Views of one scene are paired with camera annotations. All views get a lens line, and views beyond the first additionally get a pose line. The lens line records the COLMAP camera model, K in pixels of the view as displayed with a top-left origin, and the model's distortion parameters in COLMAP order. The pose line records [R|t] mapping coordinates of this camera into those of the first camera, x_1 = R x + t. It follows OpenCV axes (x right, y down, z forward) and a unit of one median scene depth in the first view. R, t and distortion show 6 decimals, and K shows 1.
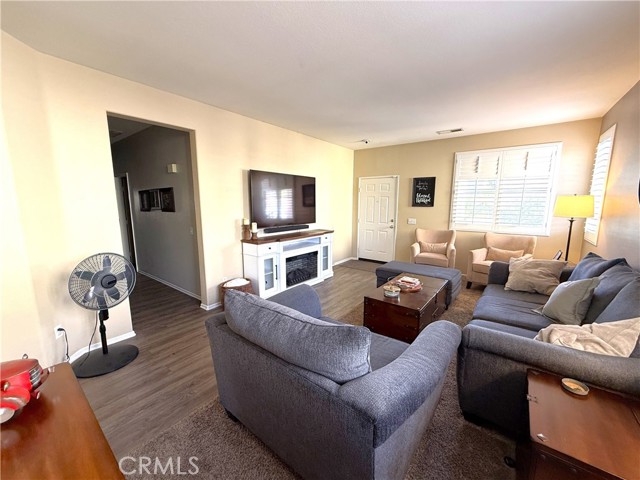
lens RADIAL K [[257.3, 0, 318.9], [0, 257.3, 240.2], [0, 0, 1]] dist [0.008693, -0.001186]
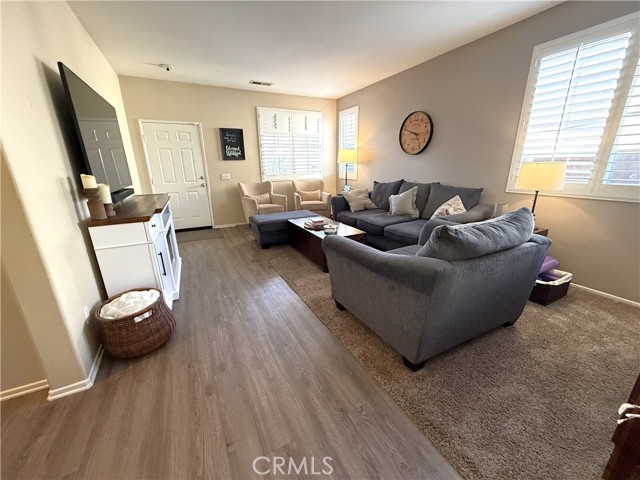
lens RADIAL K [[257.3, 0, 316.9], [0, 257.3, 239.4], [0, 0, 1]] dist [0.008693, -0.001186]
pose [[0.433925, -0.267294, 0.860386, -0.391114], [0.152753, 0.962978, 0.222127, -0.010860], [-0.887905, 0.035040, 0.458690, 0.293700]]
